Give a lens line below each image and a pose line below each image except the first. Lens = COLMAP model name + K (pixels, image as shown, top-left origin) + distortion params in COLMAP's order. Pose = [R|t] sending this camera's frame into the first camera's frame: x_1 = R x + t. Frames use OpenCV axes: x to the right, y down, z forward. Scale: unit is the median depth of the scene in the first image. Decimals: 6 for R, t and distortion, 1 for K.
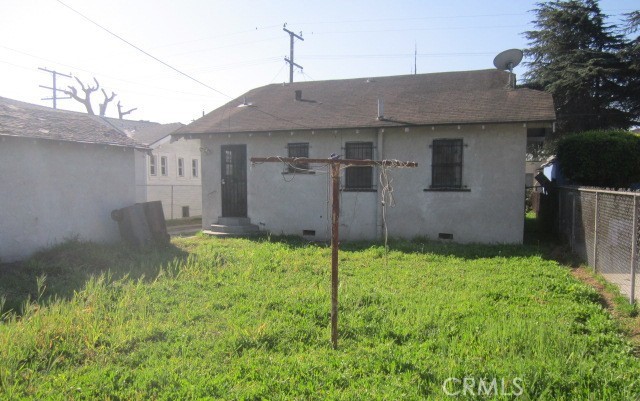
lens RADIAL K [[528.1, 0, 319.6], [0, 528.1, 230.4], [0, 0, 1]] dist [-0.039918, 0.003665]
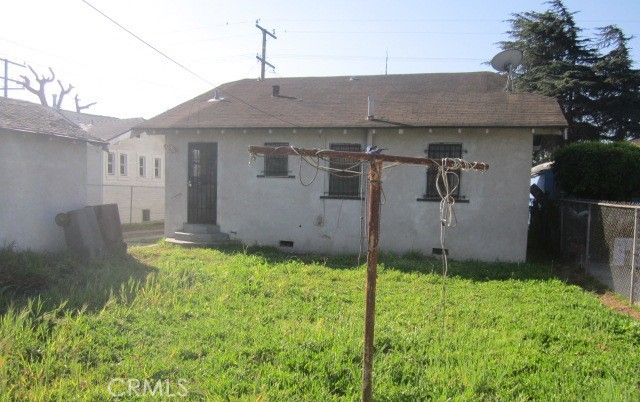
lens RADIAL K [[528.1, 0, 319.6], [0, 528.1, 230.9], [0, 0, 1]] dist [-0.039918, 0.003665]
pose [[0.997274, 0.023494, 0.069943, -0.028075], [-0.022833, 0.999687, -0.010240, -0.009810], [-0.070162, 0.008615, 0.997498, 0.112471]]
